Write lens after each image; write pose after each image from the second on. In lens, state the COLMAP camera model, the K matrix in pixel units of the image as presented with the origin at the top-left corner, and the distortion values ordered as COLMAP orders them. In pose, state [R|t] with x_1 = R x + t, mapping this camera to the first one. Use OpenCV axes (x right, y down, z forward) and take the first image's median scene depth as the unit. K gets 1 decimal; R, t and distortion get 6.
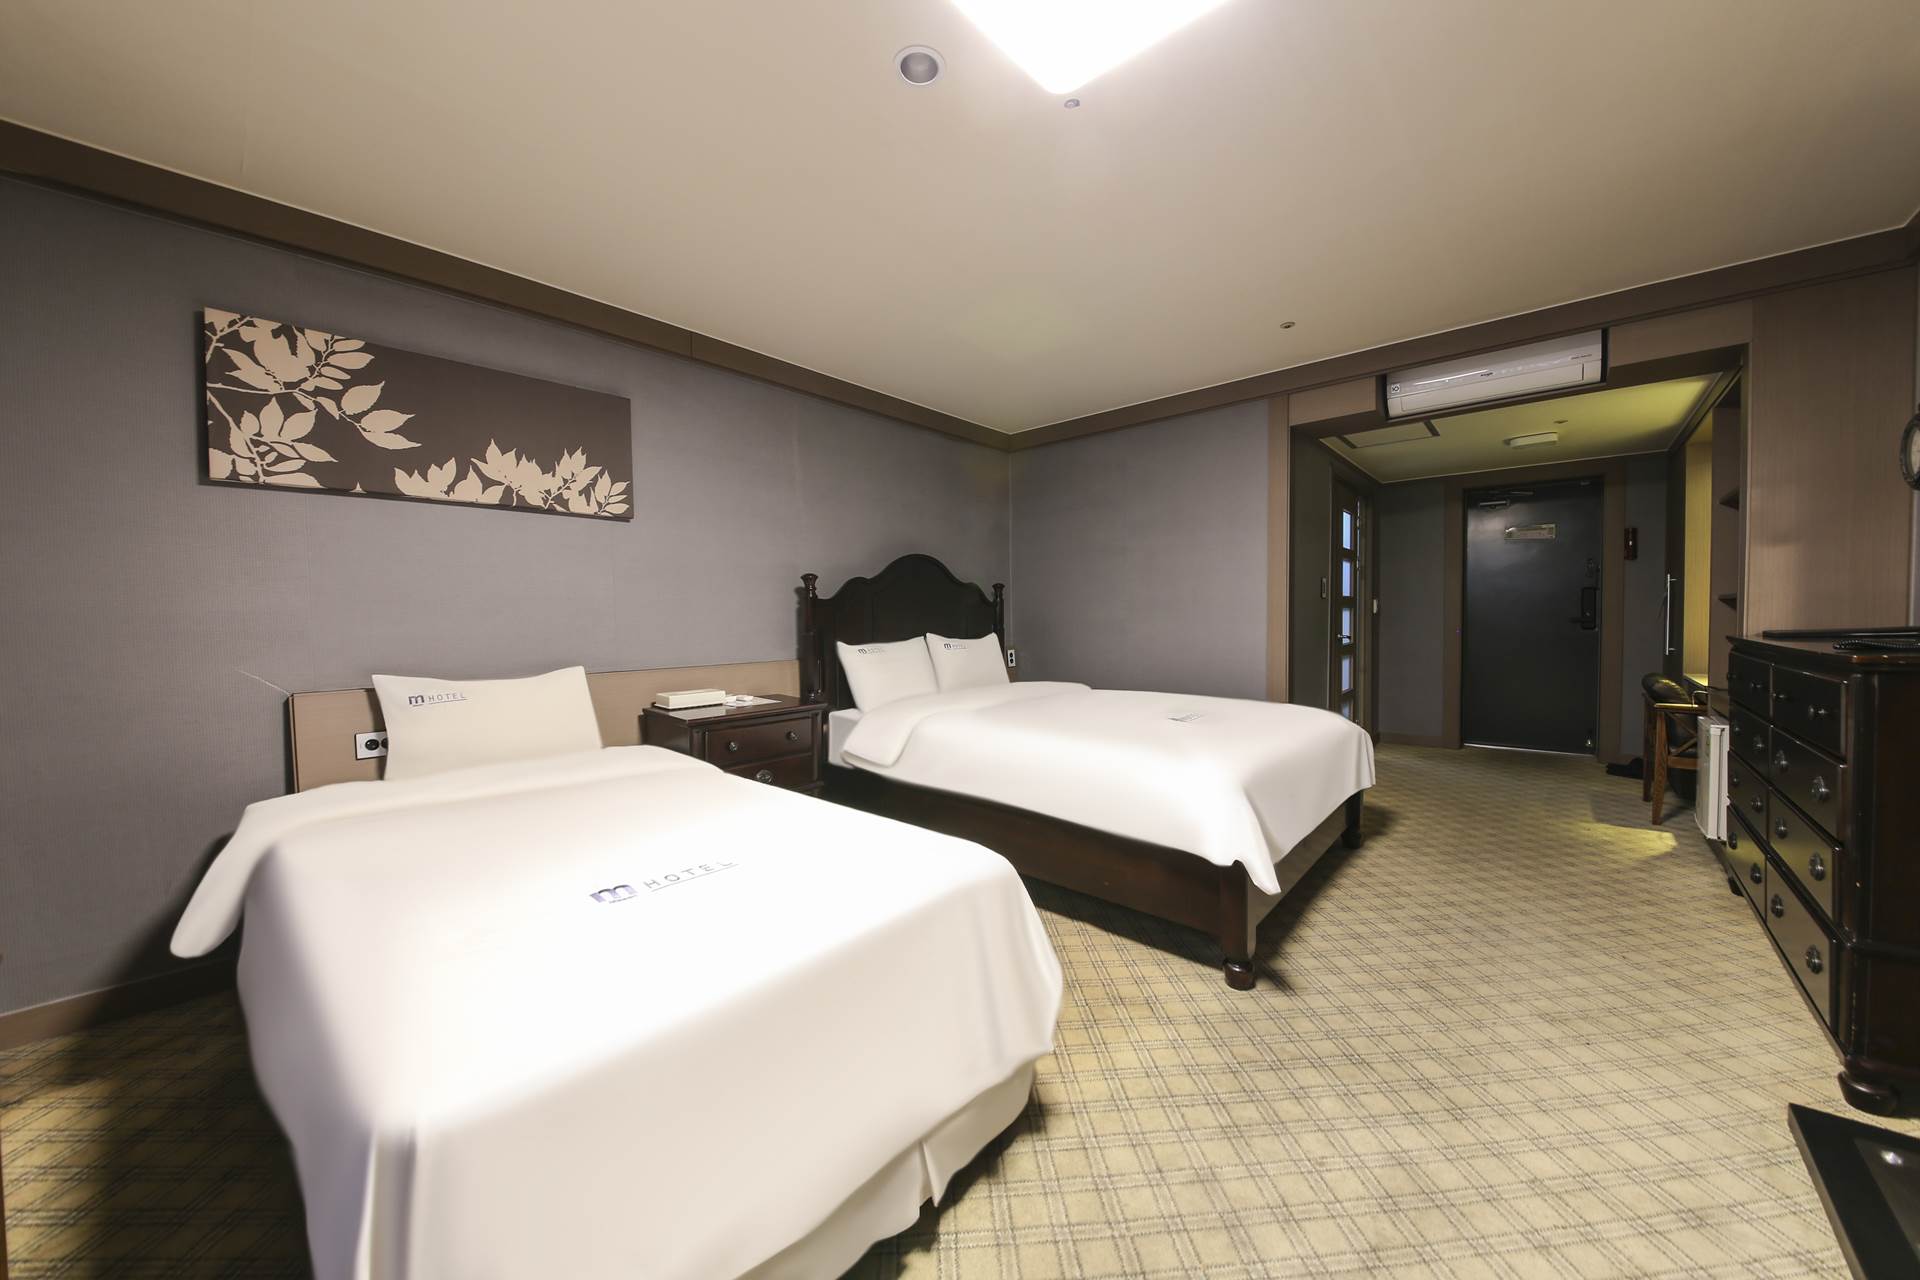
lens RADIAL K [[676.9, 0, 962.1], [0, 676.9, 642.1], [0, 0, 1]] dist [0.035147, -0.022676]
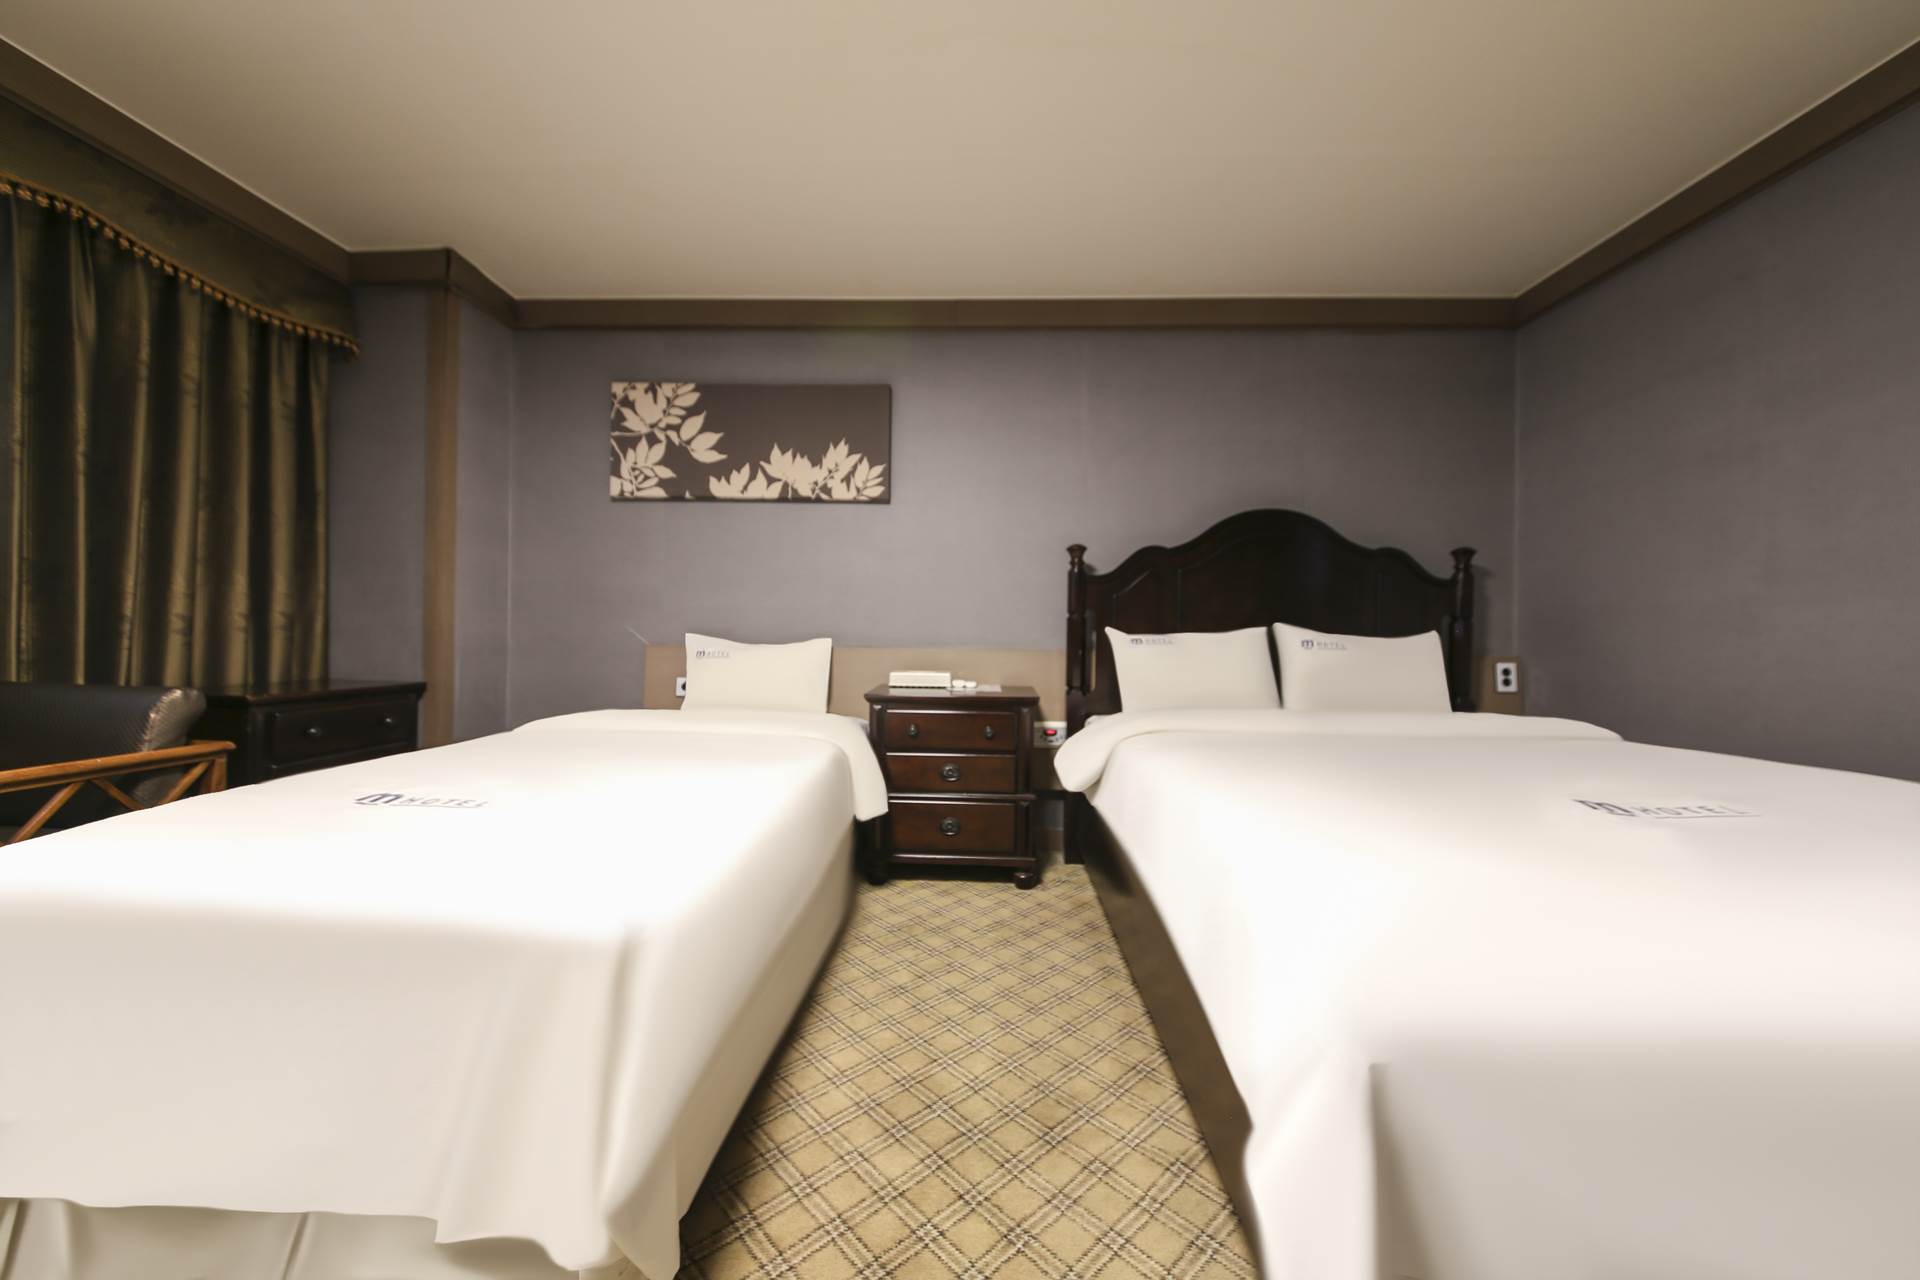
lens RADIAL K [[676.9, 0, 962.1], [0, 676.9, 642.1], [0, 0, 1]] dist [0.035147, -0.022676]
pose [[0.649946, 0.025745, -0.759544, 0.445717], [-0.049719, 0.998725, -0.008693, 0.044165], [0.758352, 0.043413, 0.650398, 0.508726]]
